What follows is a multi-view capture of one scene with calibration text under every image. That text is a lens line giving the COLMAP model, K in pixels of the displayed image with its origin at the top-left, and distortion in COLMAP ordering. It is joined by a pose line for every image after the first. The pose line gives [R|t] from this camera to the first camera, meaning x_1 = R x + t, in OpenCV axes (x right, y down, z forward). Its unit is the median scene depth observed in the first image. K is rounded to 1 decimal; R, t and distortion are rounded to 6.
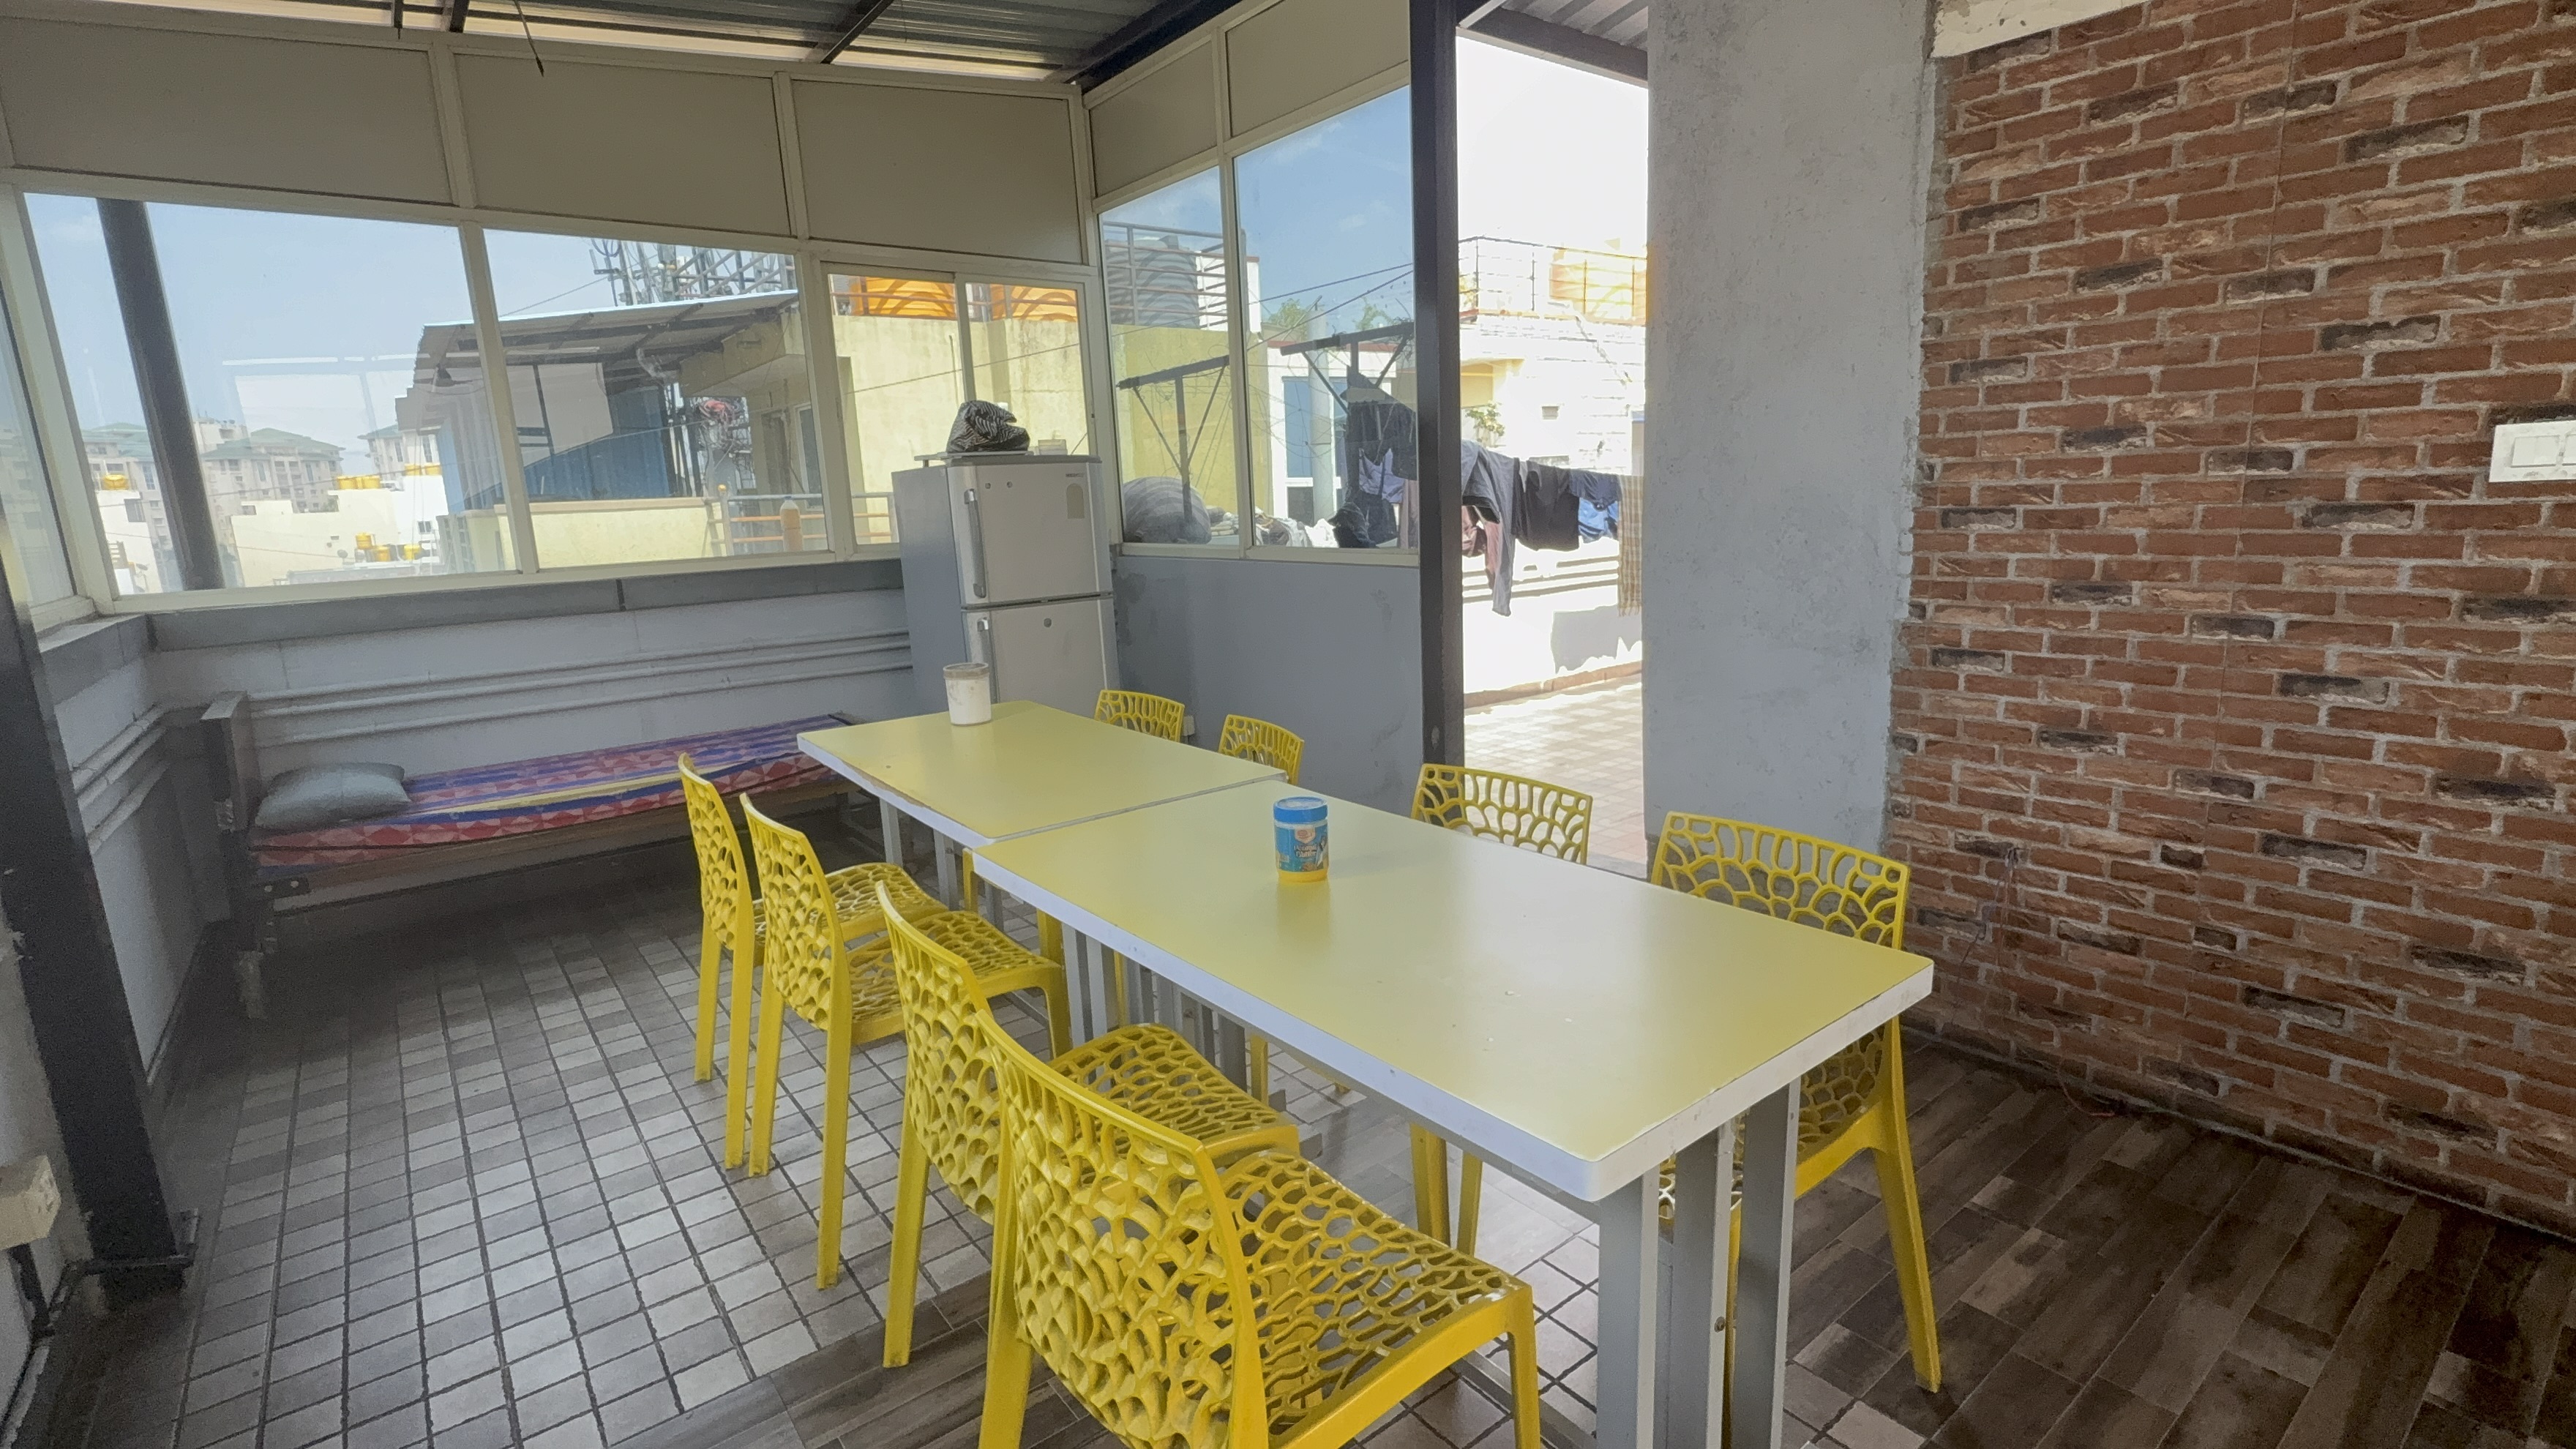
lens RADIAL K [[1182.2, 0, 1288.0], [0, 1182.2, 724.5], [0, 0, 1]] dist [0.001726, 0.000291]
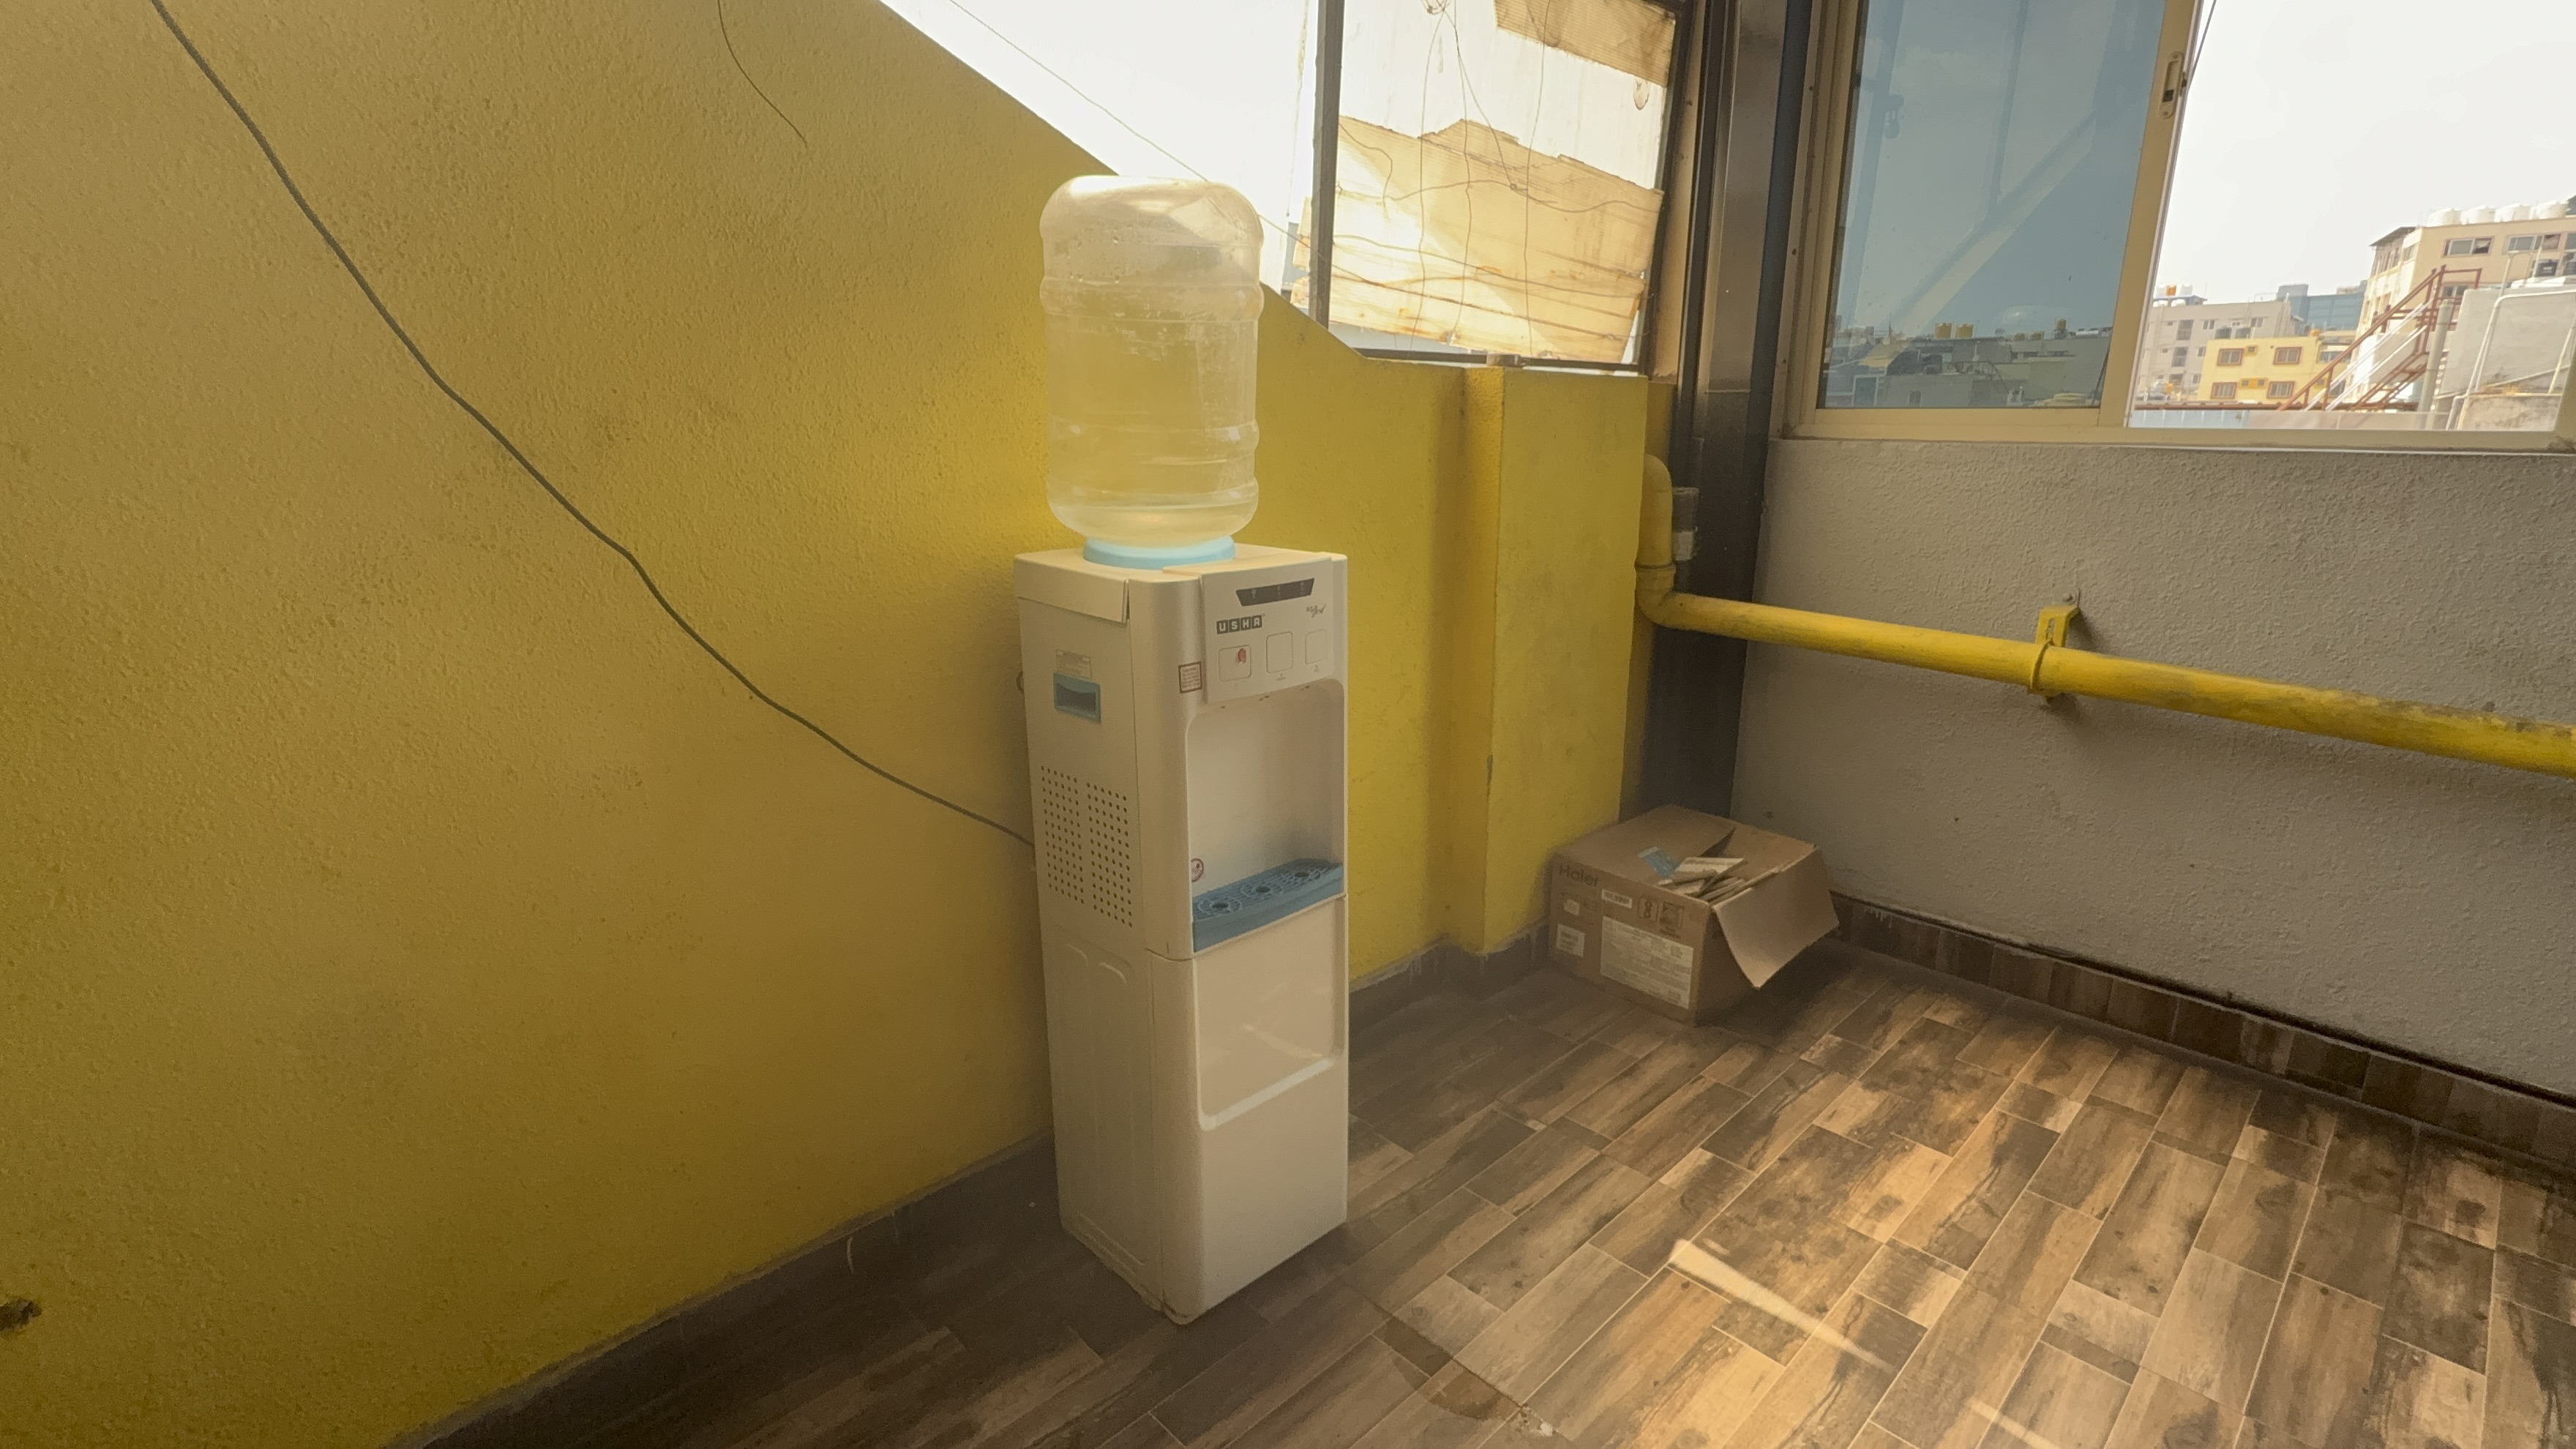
lens RADIAL K [[1182.2, 0, 1288.0], [0, 1182.2, 724.5], [0, 0, 1]] dist [0.001726, 0.000291]
pose [[-0.993777, 0.069018, -0.087430, 1.557940], [0.022618, 0.893586, 0.448323, -0.287226], [0.109069, 0.443555, -0.889586, 1.595360]]
